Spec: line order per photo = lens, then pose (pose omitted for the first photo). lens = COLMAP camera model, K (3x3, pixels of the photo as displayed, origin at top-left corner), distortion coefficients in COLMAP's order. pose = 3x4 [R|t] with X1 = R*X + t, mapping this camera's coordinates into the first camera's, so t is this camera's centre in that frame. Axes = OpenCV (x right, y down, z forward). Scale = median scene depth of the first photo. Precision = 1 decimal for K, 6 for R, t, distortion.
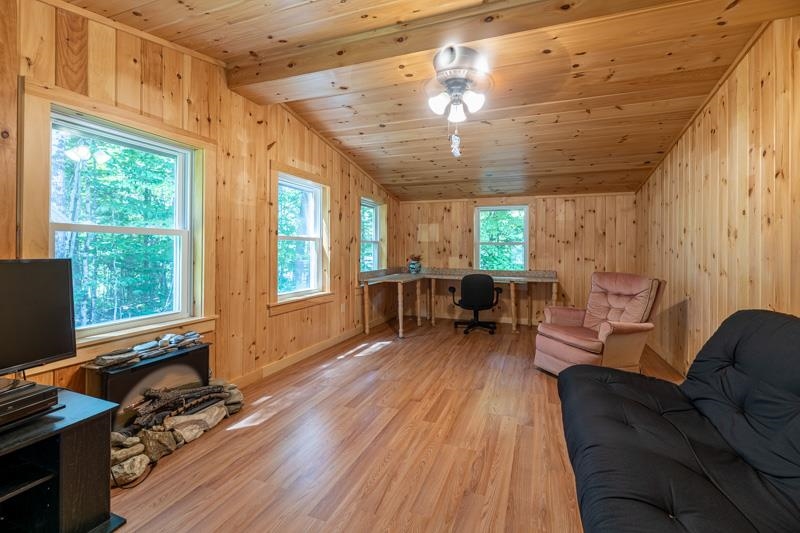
lens RADIAL K [[347.8, 0, 400.6], [0, 347.8, 247.0], [0, 0, 1]] dist [-0.000824, 0.000006]
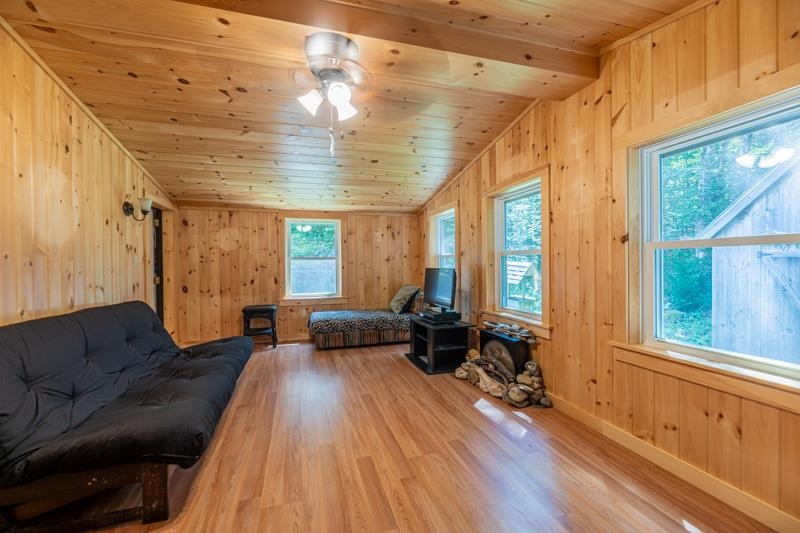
lens RADIAL K [[347.8, 0, 398.5], [0, 347.8, 267.2], [0, 0, 1]] dist [-0.000824, 0.000006]
pose [[-0.790266, 0.002947, -0.612757, 0.484444], [0.002615, 0.999996, 0.001437, 0.010851], [0.612759, -0.000467, -0.790270, 1.535254]]
